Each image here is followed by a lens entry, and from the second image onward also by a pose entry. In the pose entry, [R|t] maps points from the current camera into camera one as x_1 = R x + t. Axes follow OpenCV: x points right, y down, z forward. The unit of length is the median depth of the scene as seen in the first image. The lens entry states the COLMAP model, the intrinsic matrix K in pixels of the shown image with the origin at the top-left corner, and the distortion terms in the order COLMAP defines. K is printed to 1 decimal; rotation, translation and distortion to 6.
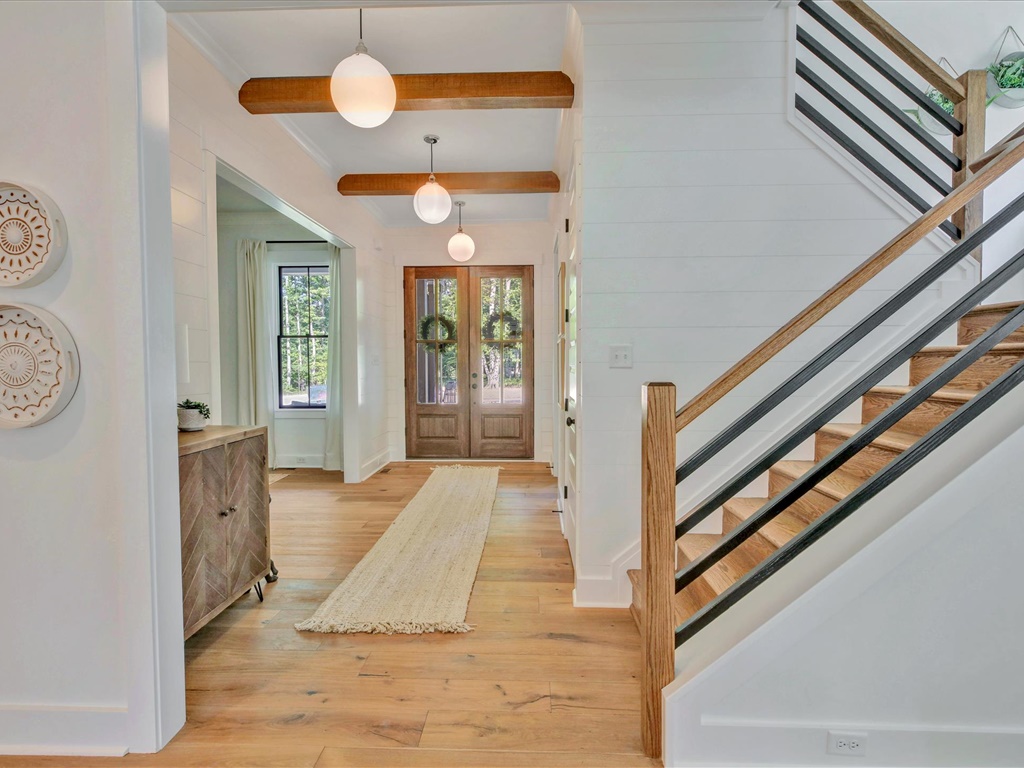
lens RADIAL K [[538.1, 0, 513.8], [0, 538.1, 381.8], [0, 0, 1]] dist [-0.012851, 0.009794]
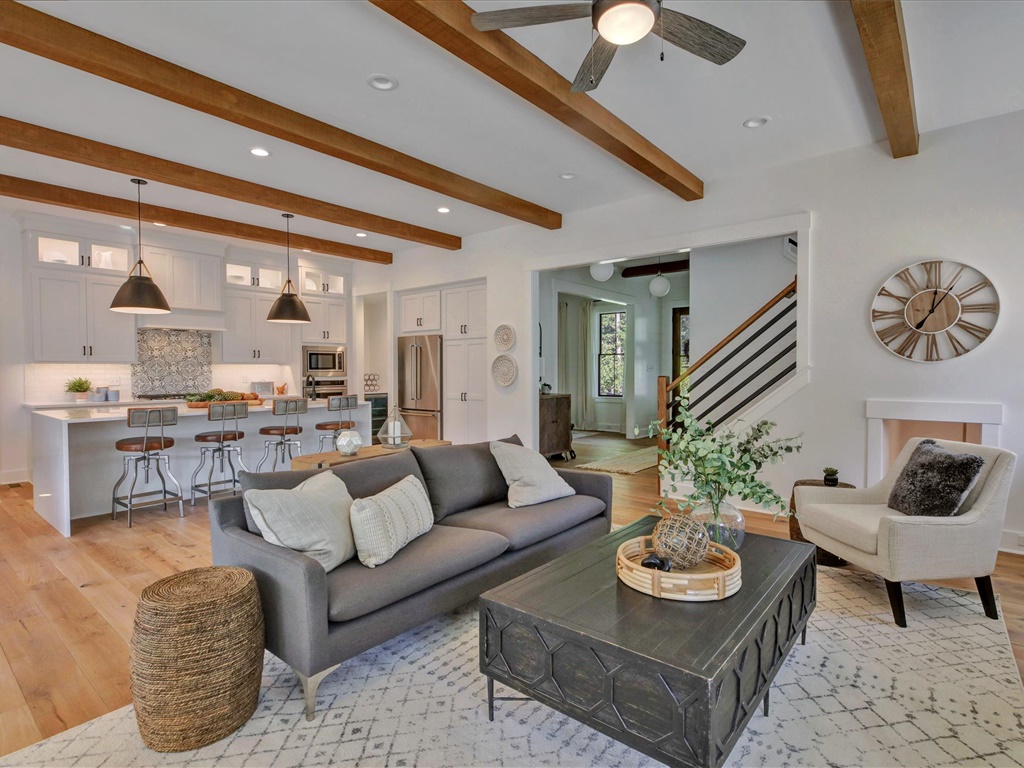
lens RADIAL K [[538.1, 0, 512.0], [0, 538.1, 388.0], [0, 0, 1]] dist [-0.012851, 0.009794]
pose [[0.798543, 0.022688, -0.601510, 0.372607], [-0.023366, 0.999705, 0.006688, 0.017078], [0.601484, 0.008714, 0.798837, -0.532593]]
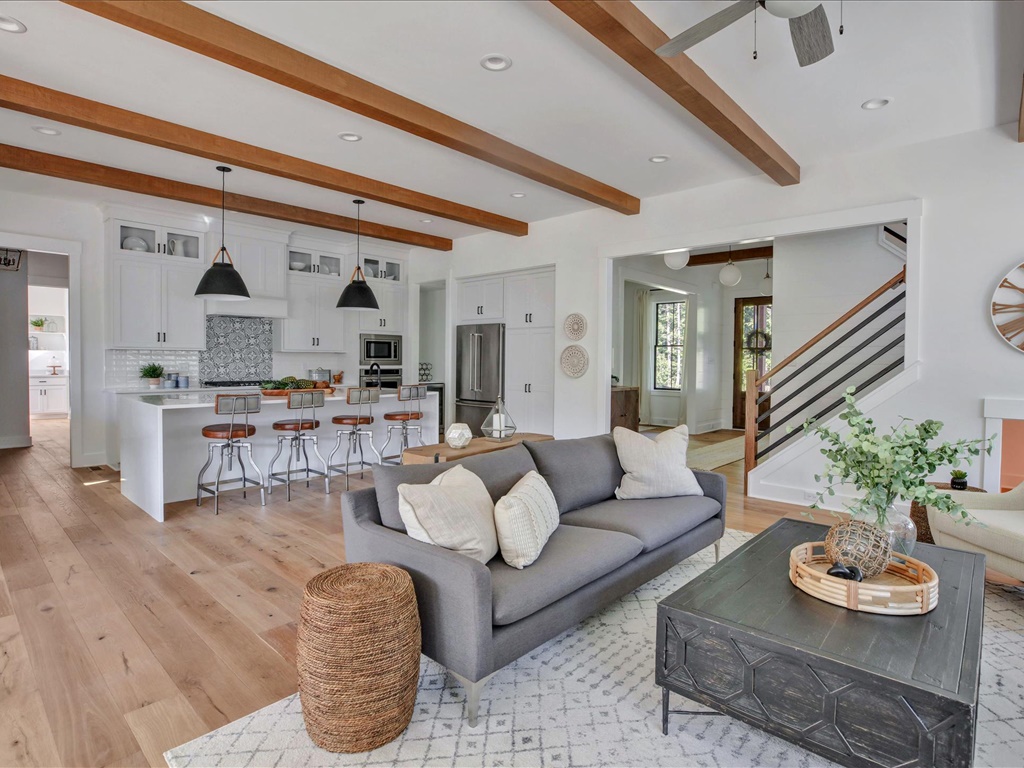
lens RADIAL K [[538.1, 0, 520.1], [0, 538.1, 387.9], [0, 0, 1]] dist [-0.012851, 0.009794]
pose [[0.772575, 0.044678, -0.633350, 0.306562], [-0.035759, 0.999000, 0.026852, 0.016783], [0.633916, 0.001902, 0.773399, -0.565451]]
